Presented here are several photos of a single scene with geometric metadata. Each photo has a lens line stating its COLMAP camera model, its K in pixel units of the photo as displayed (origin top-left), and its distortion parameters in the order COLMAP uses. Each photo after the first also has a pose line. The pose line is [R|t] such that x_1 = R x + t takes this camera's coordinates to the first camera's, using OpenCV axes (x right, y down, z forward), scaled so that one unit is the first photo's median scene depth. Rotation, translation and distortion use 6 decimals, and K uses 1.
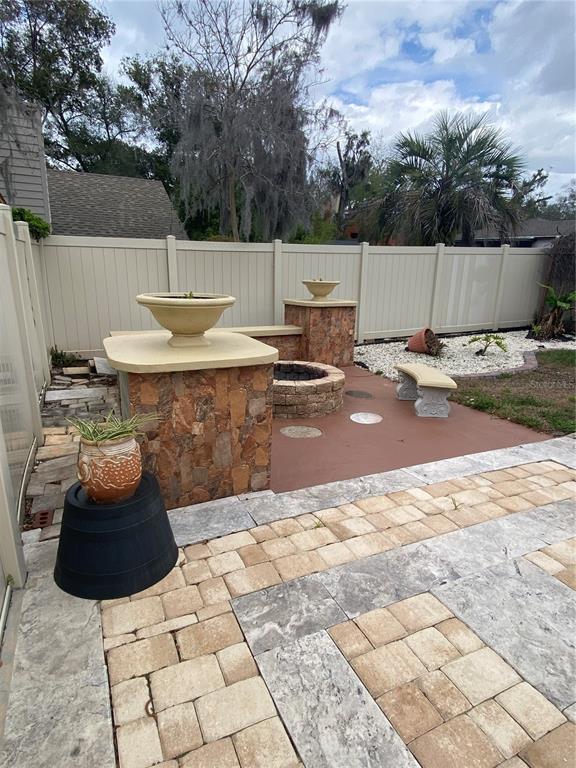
lens RADIAL K [[438.5, 0, 280.7], [0, 438.5, 388.3], [0, 0, 1]] dist [0.025383, -0.031645]
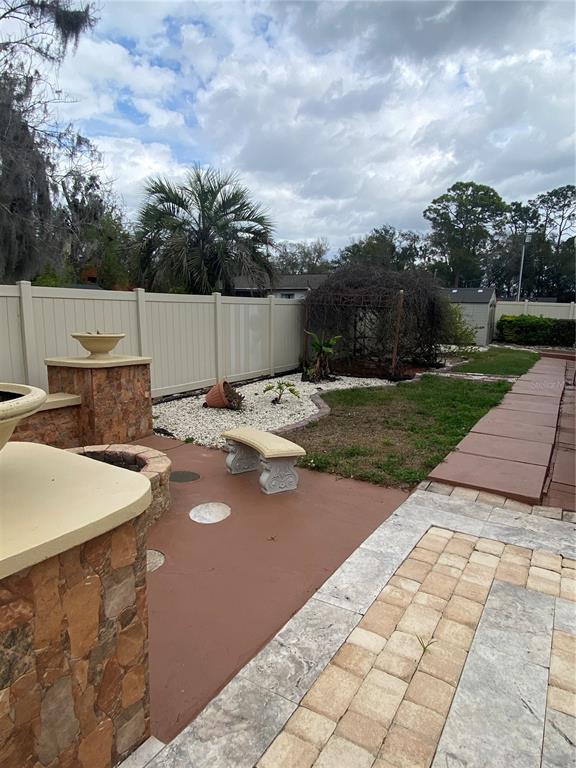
lens RADIAL K [[438.5, 0, 287.1], [0, 438.5, 384.0], [0, 0, 1]] dist [0.025383, -0.031645]
pose [[0.839728, -0.085707, 0.536201, -0.053103], [0.142528, 0.987631, -0.065346, -0.052931], [-0.523968, 0.131296, 0.841557, 0.158685]]
